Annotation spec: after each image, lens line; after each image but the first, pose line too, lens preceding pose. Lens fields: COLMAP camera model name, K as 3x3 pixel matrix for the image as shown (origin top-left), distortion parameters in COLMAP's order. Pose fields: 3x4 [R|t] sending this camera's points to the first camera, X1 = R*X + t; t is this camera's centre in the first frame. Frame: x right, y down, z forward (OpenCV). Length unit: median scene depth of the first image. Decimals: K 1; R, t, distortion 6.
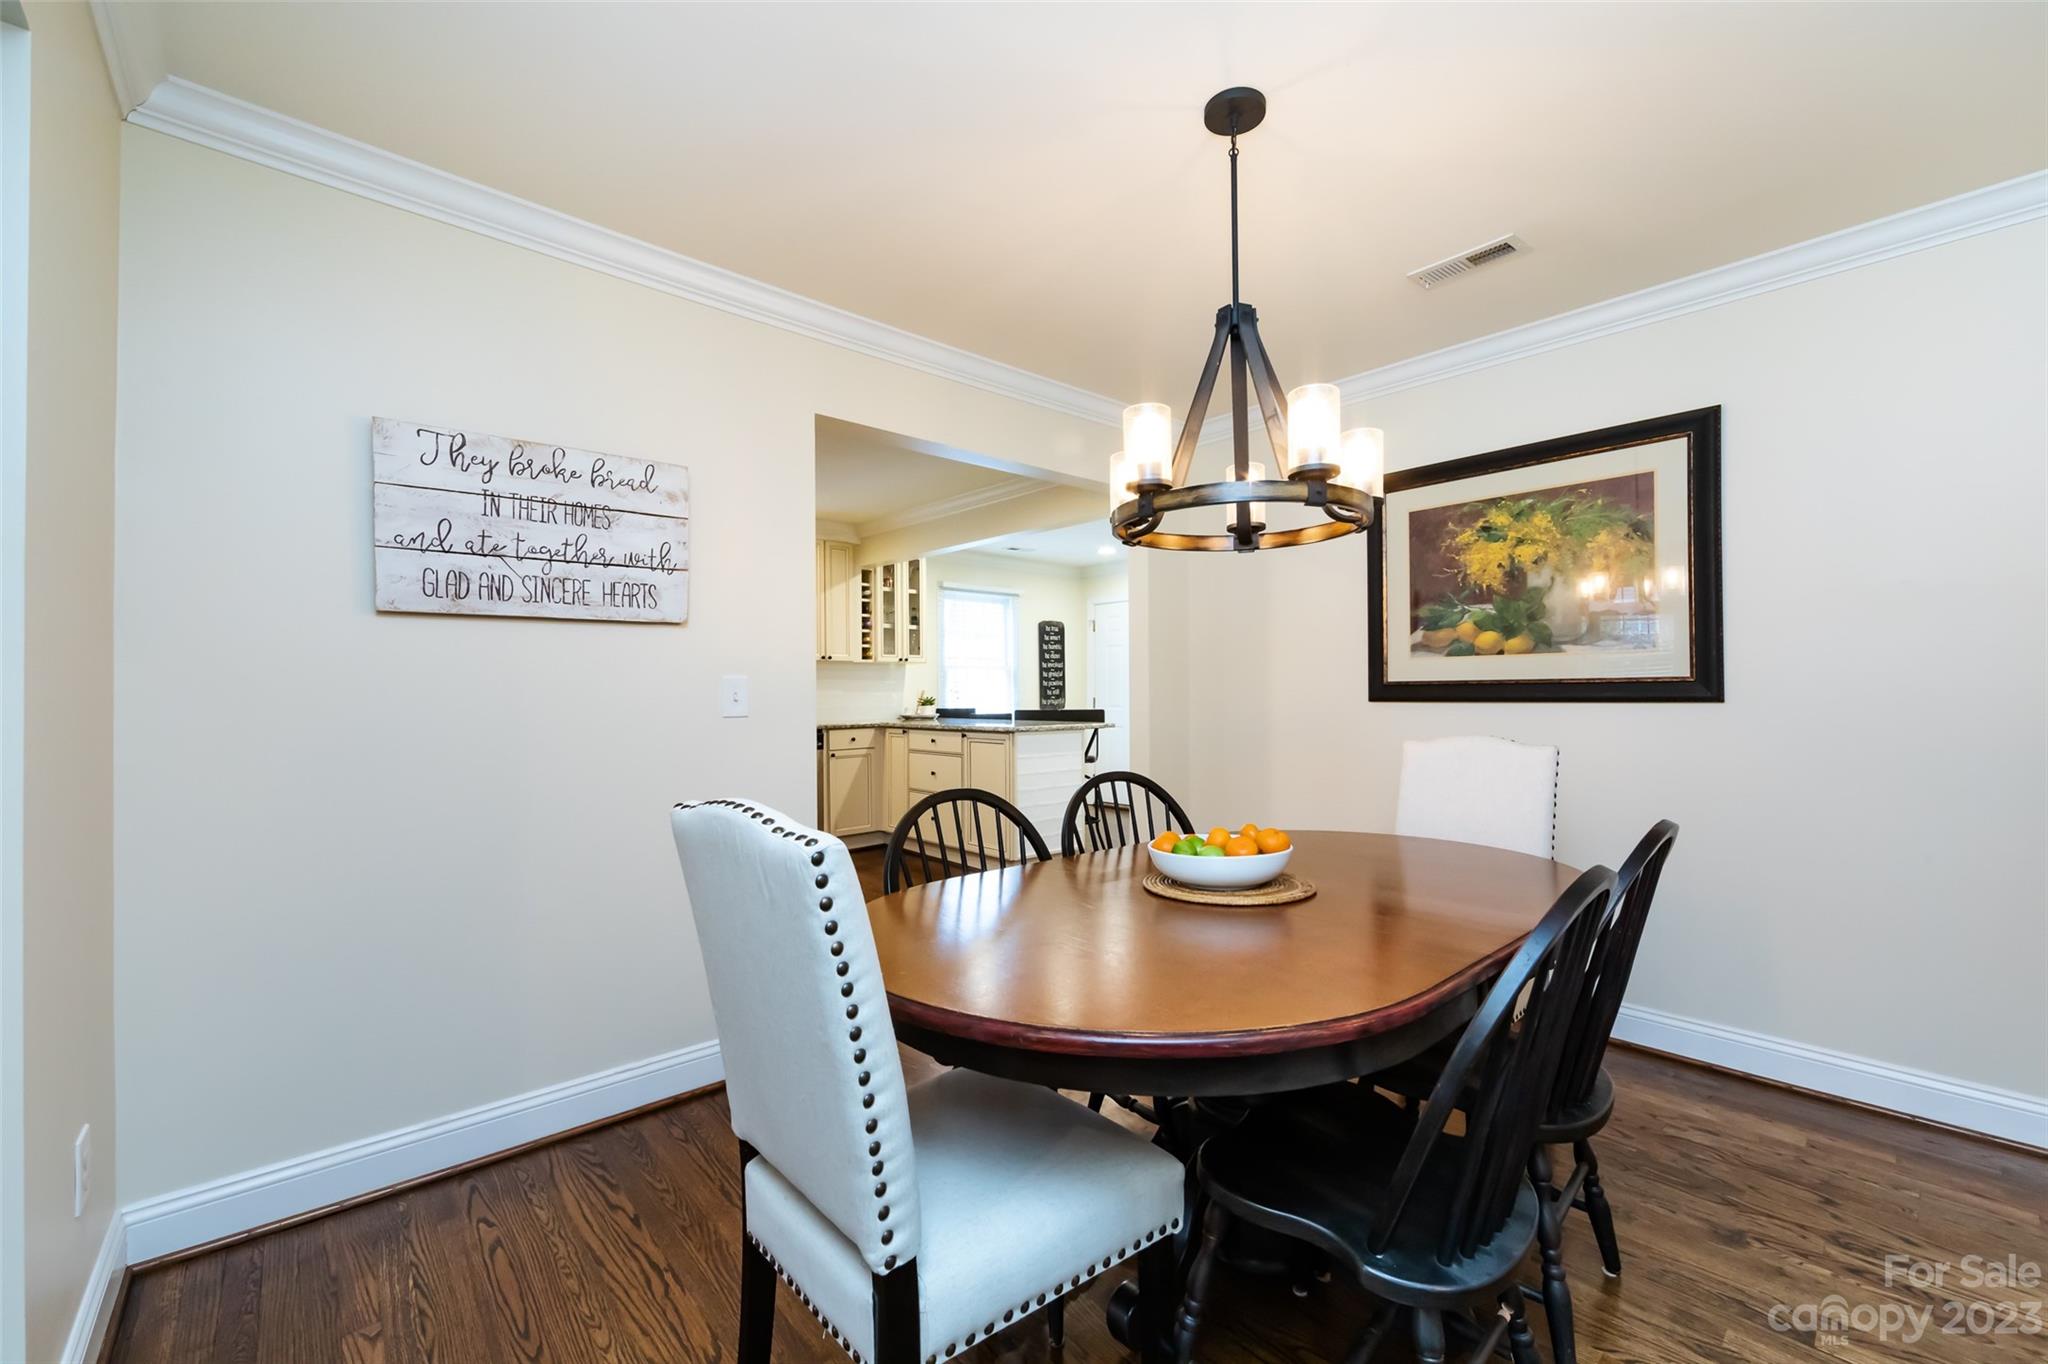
lens RADIAL K [[817.2, 0, 1029.9], [0, 817.2, 699.1], [0, 0, 1]] dist [-0.005343, -0.000910]
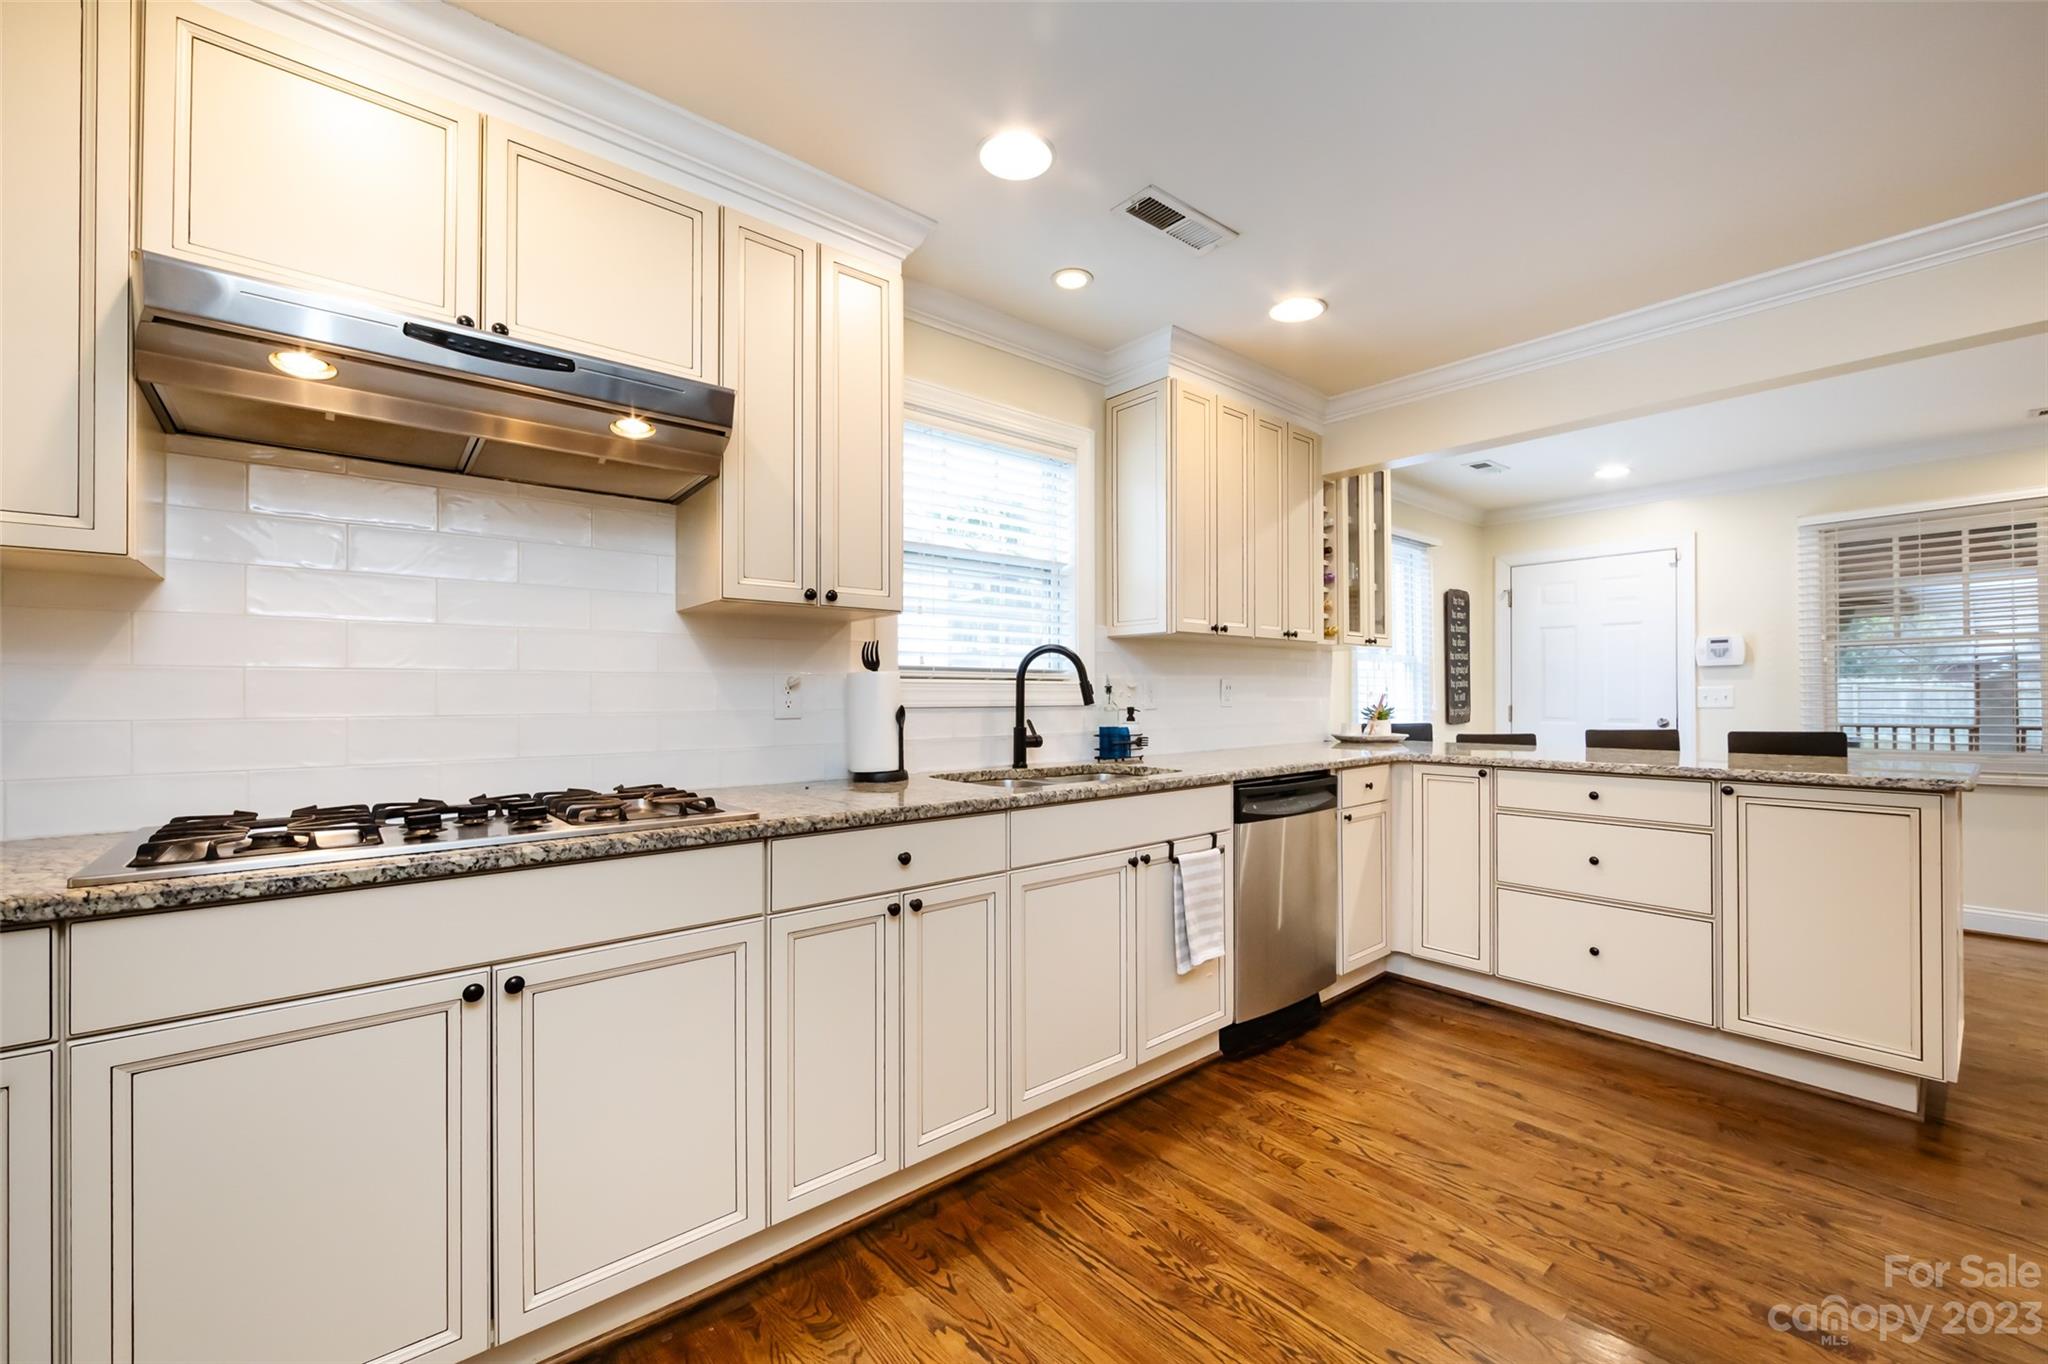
lens RADIAL K [[817.2, 0, 1016.0], [0, 817.2, 689.8], [0, 0, 1]] dist [-0.005343, -0.000910]
pose [[0.999245, 0.004179, -0.038619, -0.396929], [-0.004728, 0.999889, -0.014122, -0.004612], [0.038556, 0.014294, 0.999154, 0.422990]]
